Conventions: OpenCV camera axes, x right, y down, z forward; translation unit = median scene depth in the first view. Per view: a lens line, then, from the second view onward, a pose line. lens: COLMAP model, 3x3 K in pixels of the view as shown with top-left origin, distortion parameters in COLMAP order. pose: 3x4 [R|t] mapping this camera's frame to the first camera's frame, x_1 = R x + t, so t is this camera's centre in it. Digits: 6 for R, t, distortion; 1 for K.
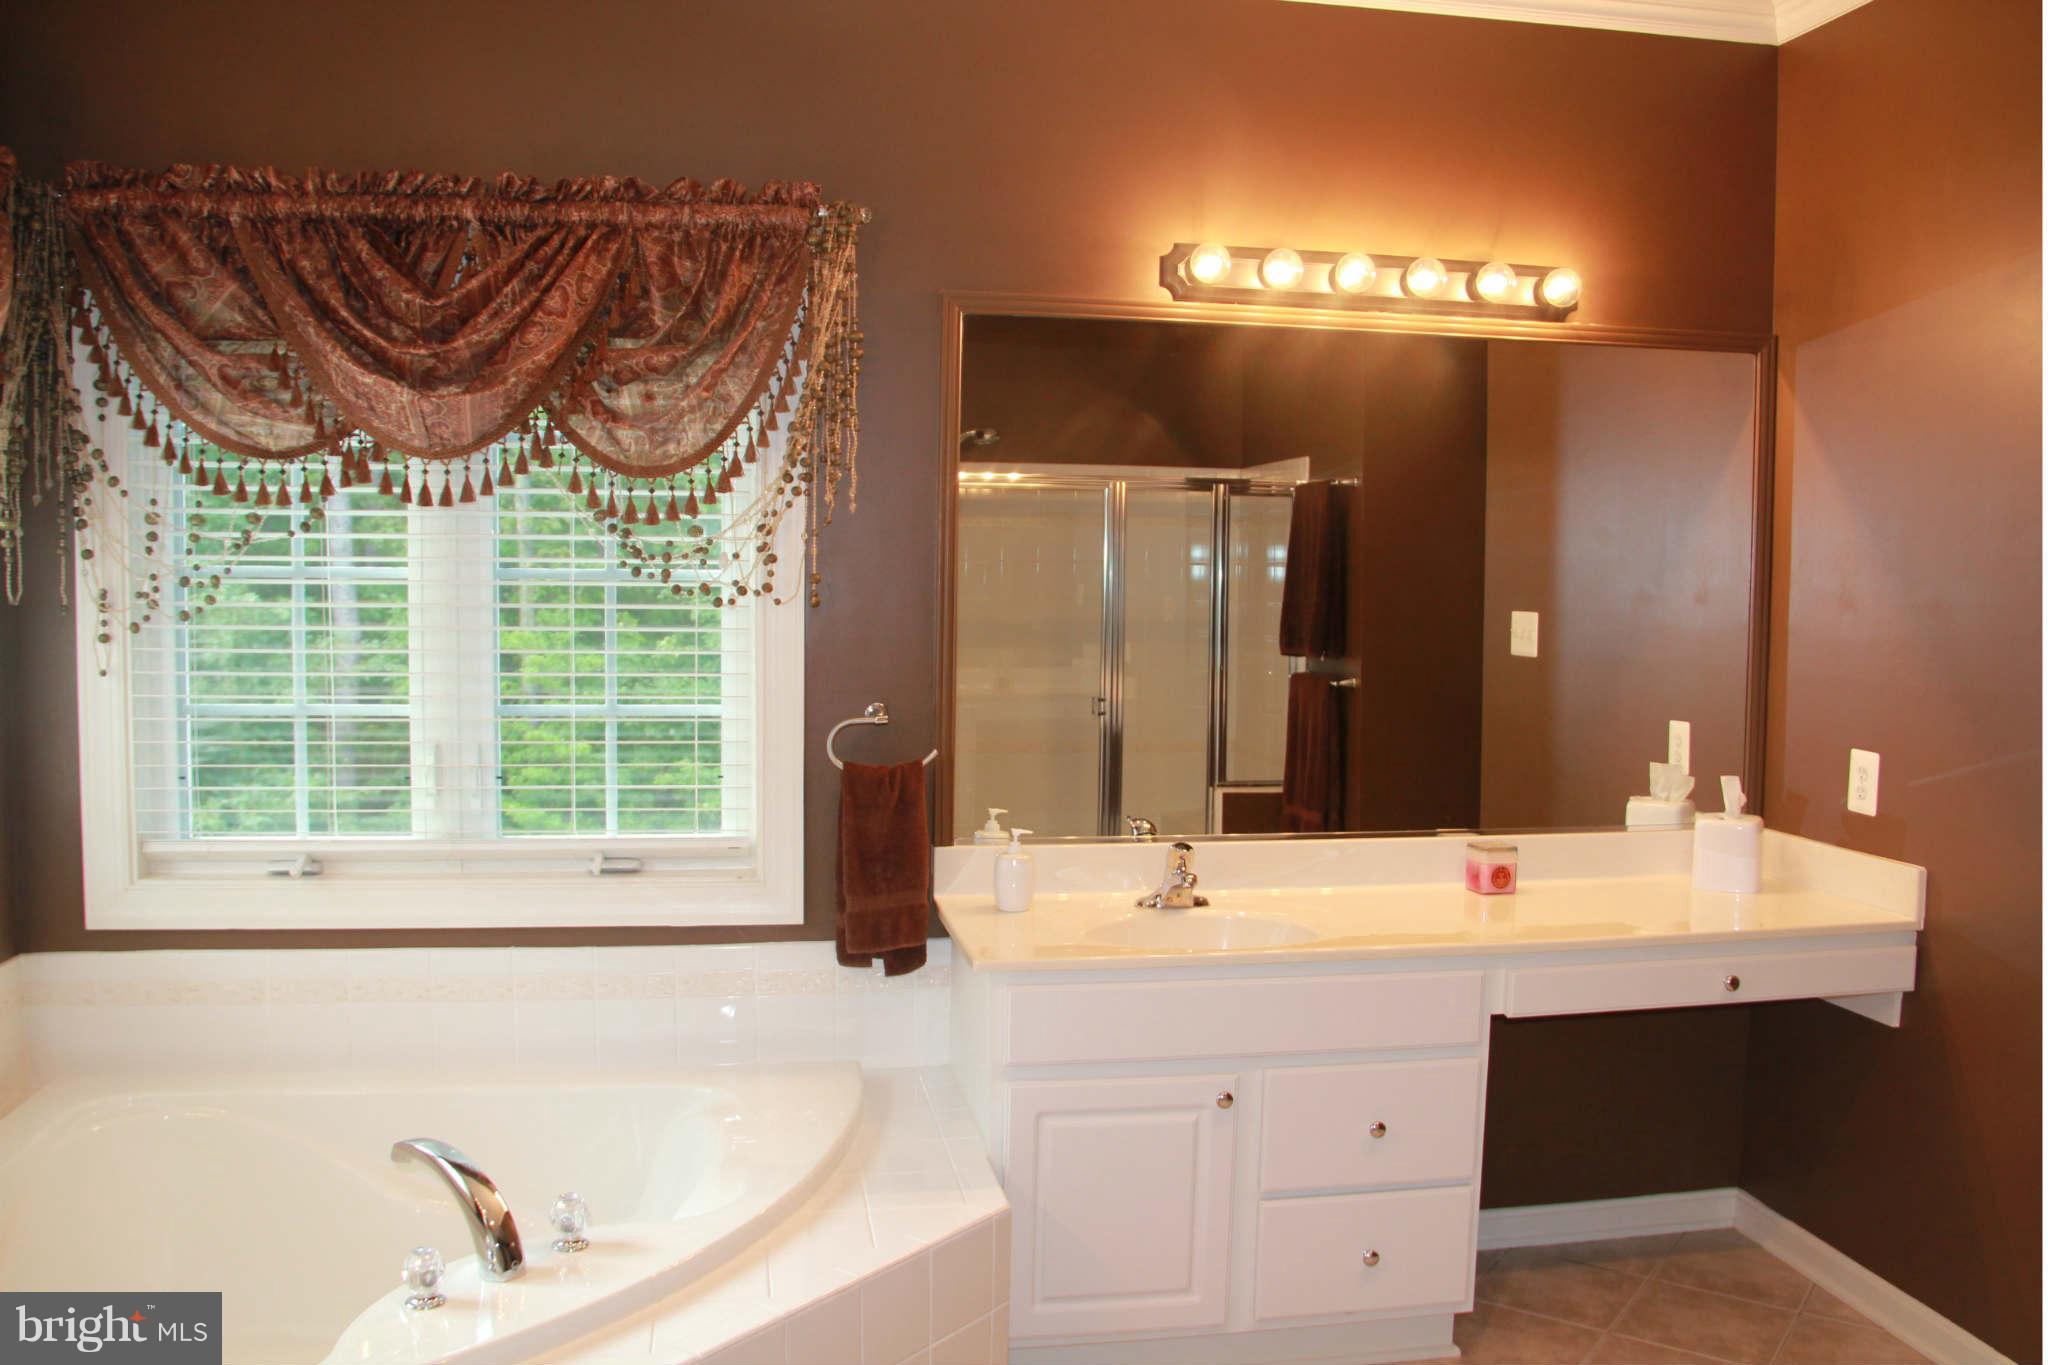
lens RADIAL K [[1708.3, 0, 1019.4], [0, 1708.3, 695.5], [0, 0, 1]] dist [-0.165765, 0.109374]
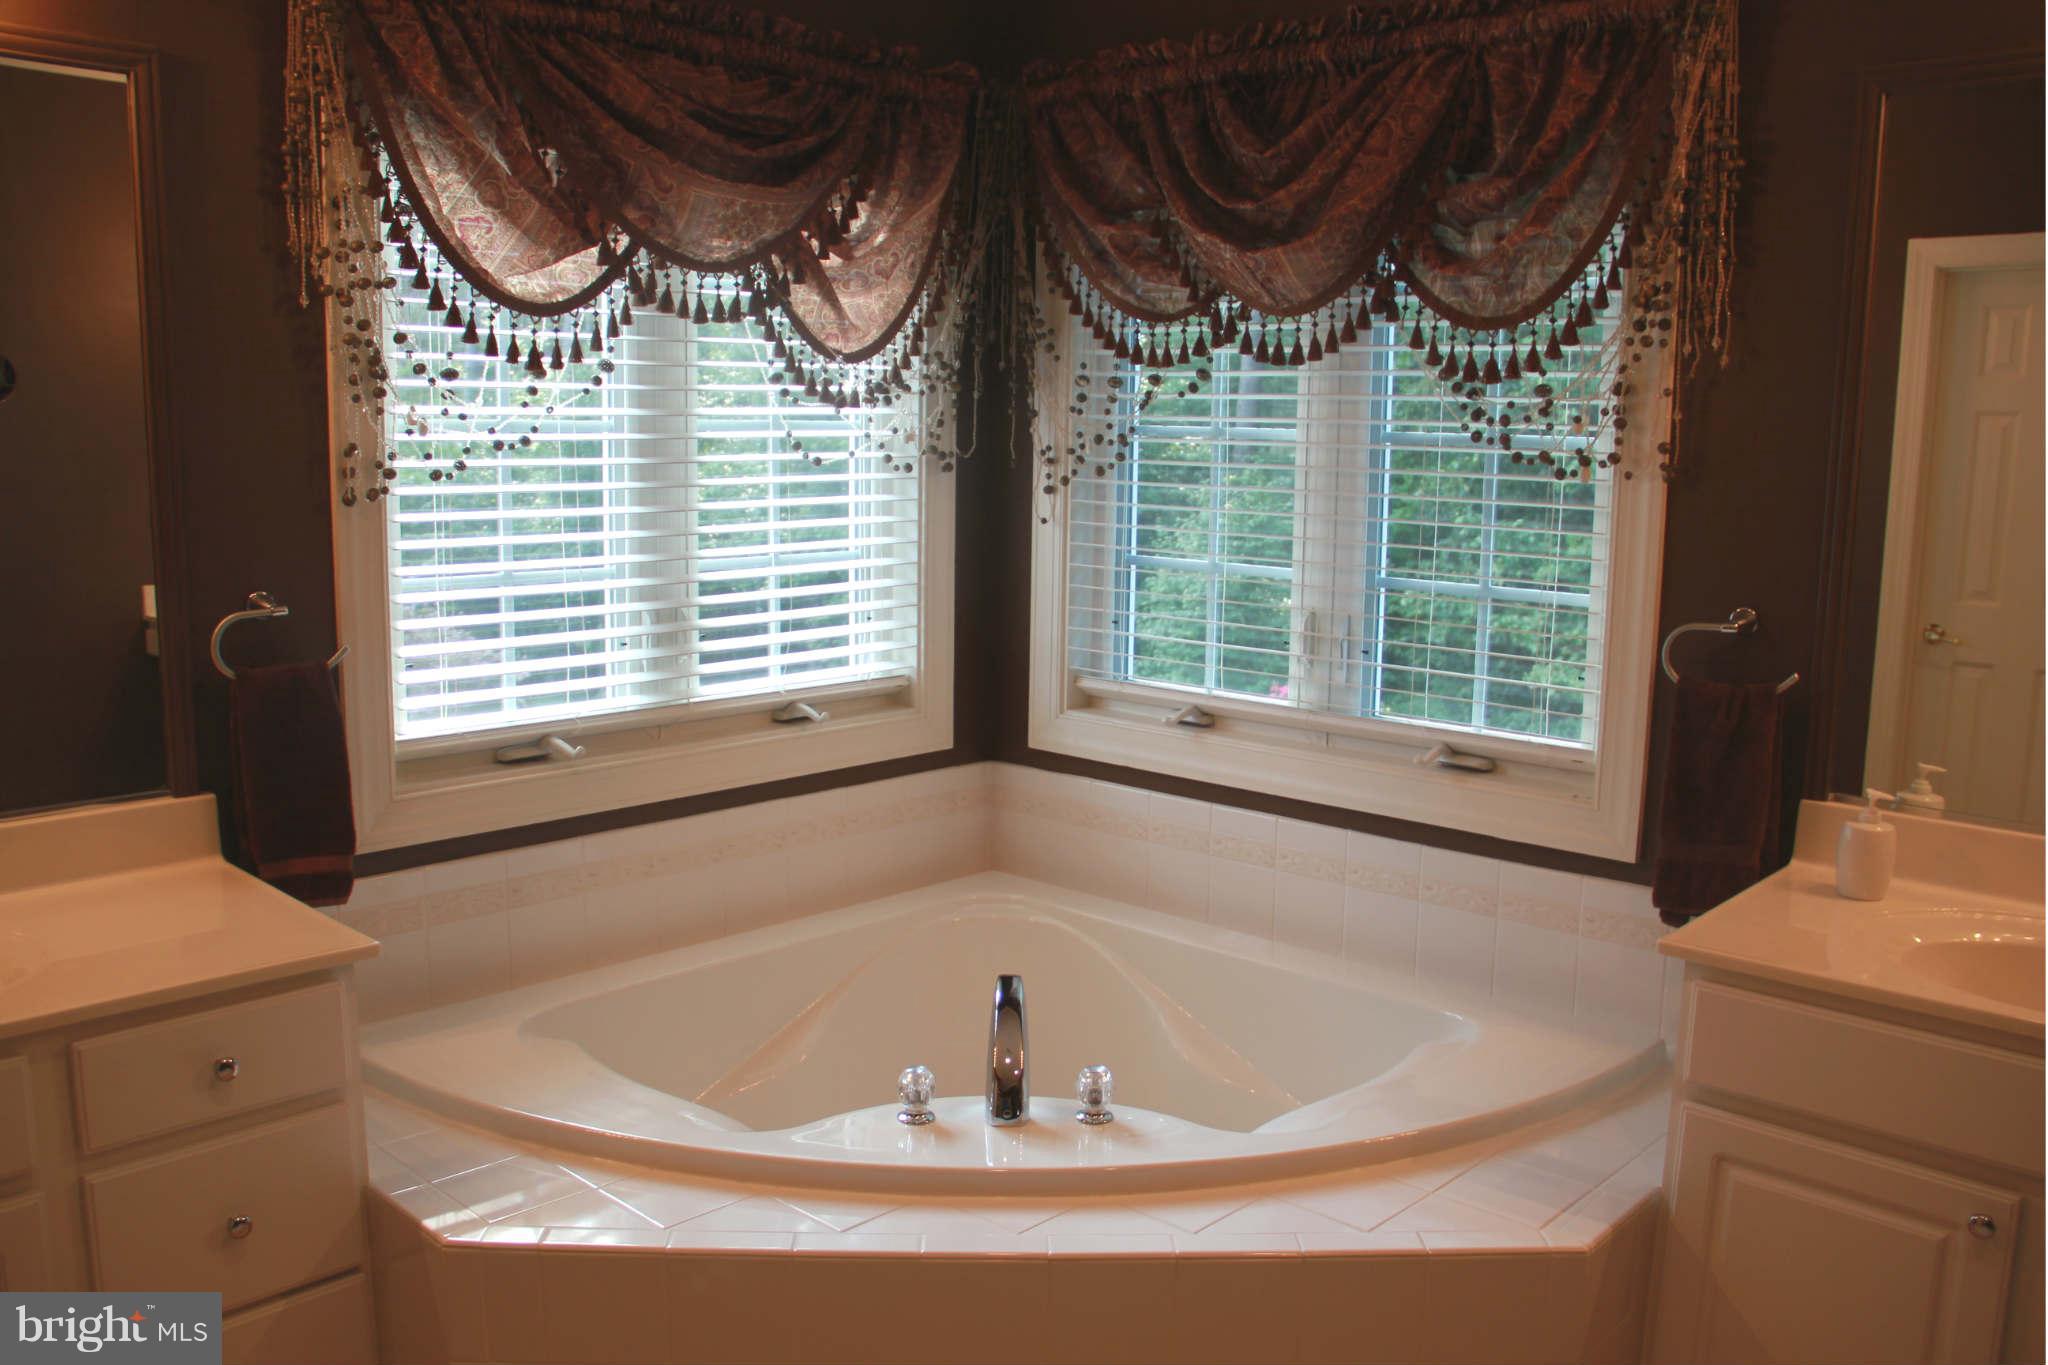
lens RADIAL K [[1708.3, 0, 1012.8], [0, 1708.3, 690.6], [0, 0, 1]] dist [-0.165765, 0.109374]
pose [[0.596976, 0.118684, -0.793431, 0.354645], [-0.066268, 0.992912, 0.098663, -0.011863], [0.799517, -0.006321, 0.600610, 0.279482]]
